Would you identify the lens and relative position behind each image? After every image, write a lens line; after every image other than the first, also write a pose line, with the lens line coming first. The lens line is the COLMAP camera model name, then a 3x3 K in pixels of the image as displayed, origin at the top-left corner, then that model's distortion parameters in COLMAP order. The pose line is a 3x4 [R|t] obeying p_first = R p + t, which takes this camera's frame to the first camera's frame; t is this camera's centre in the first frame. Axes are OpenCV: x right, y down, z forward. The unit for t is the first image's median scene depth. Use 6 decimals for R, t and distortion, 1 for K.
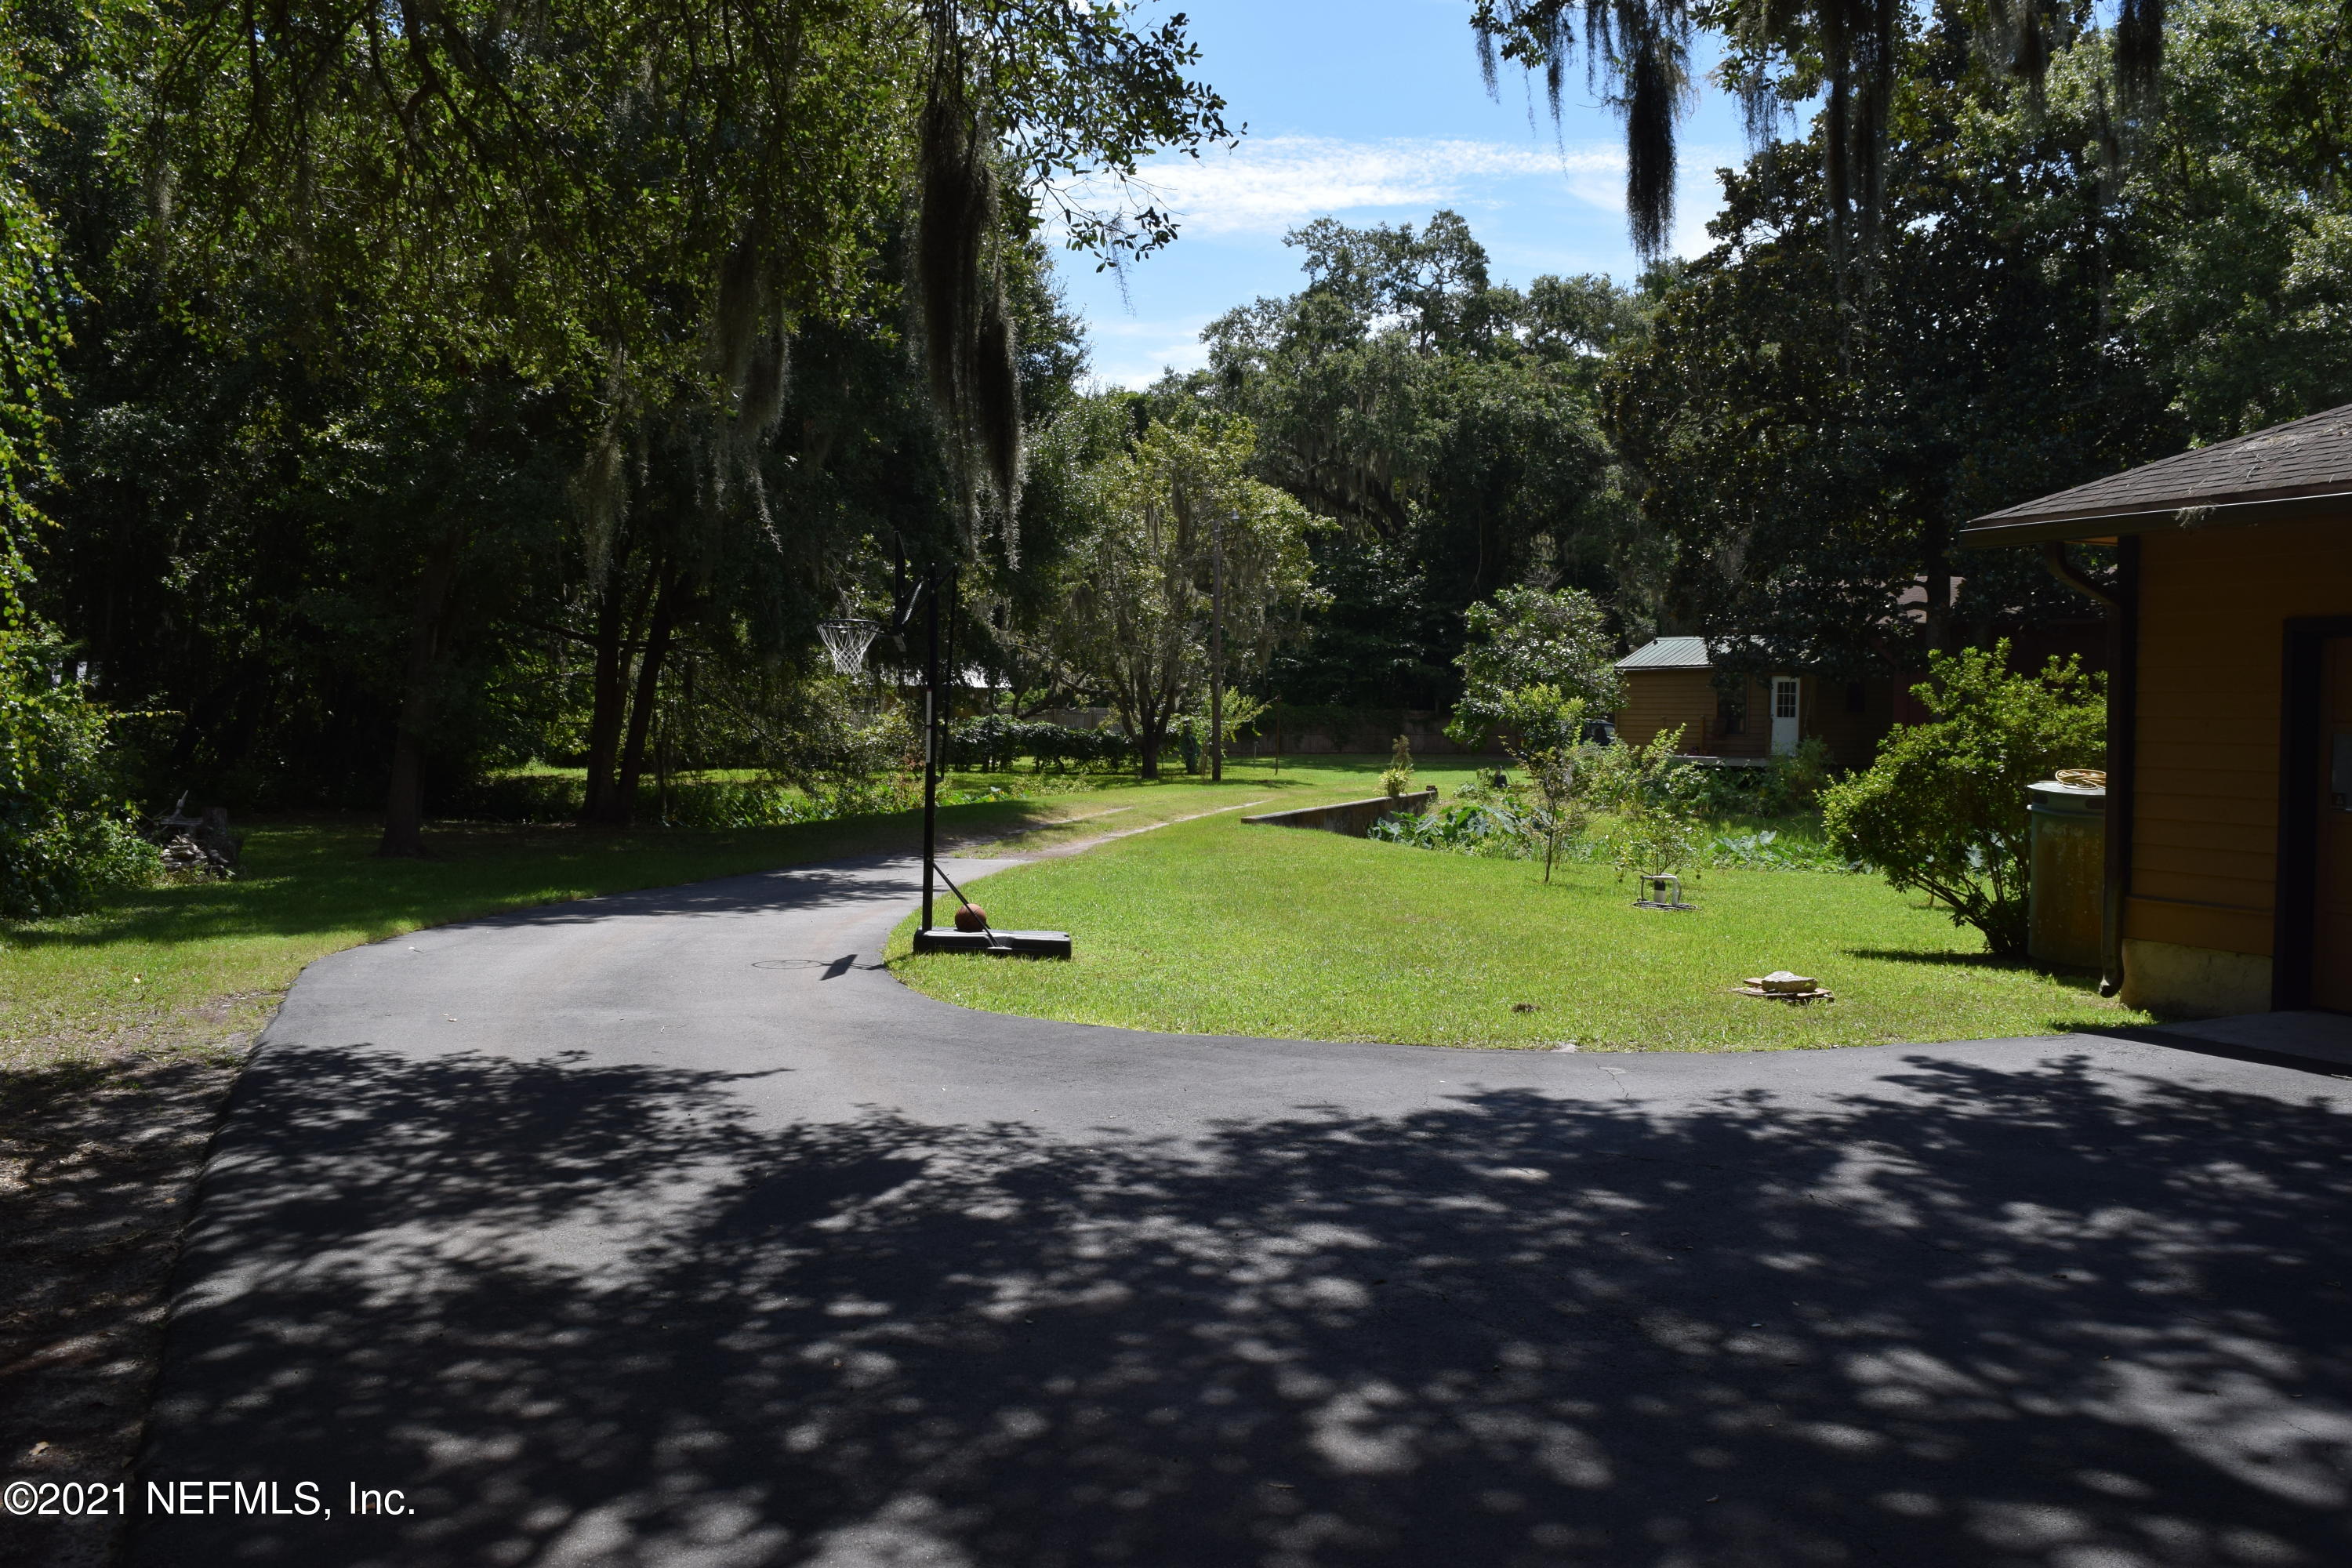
lens RADIAL K [[1811.0, 0, 1176.0], [0, 1811.0, 784.0], [0, 0, 1]] dist [-0.093139, -0.002102]
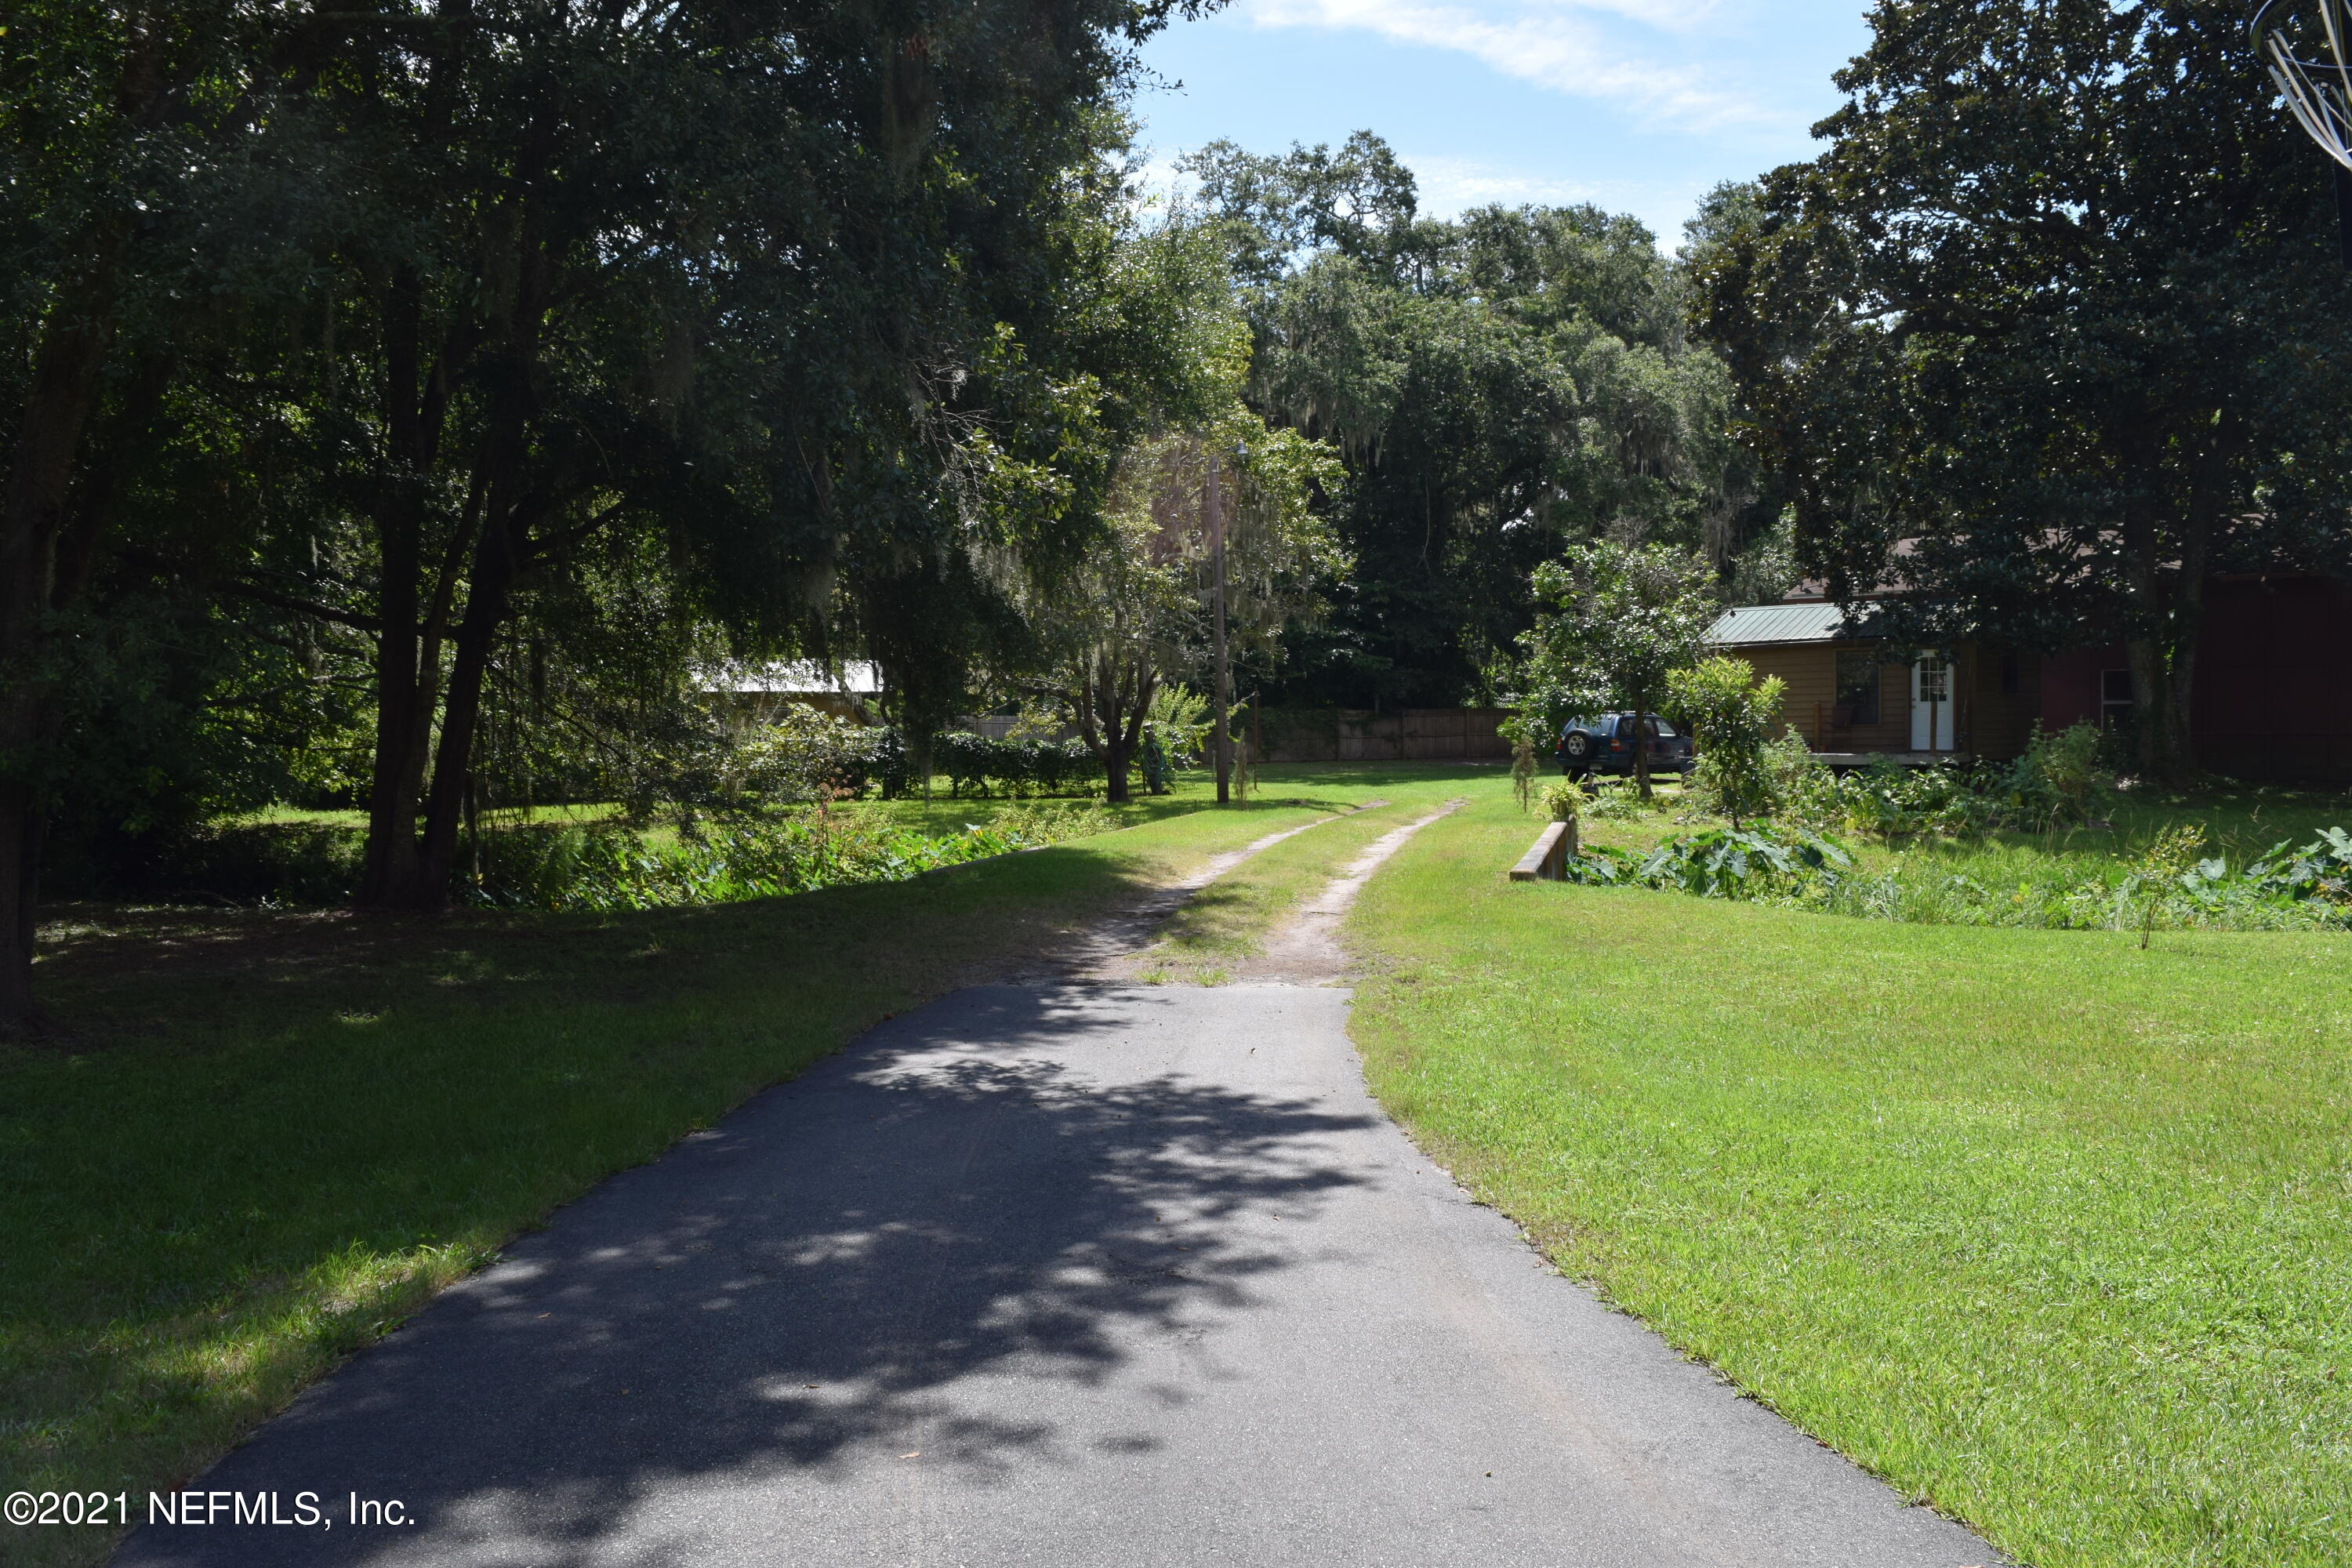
lens RADIAL K [[1811.0, 0, 1176.0], [0, 1811.0, 784.0], [0, 0, 1]] dist [-0.093139, -0.002102]
pose [[0.991509, -0.028546, 0.126866, -0.081471], [0.029338, 0.999560, -0.004385, -0.006072], [-0.126685, 0.008070, 0.991910, 0.226056]]
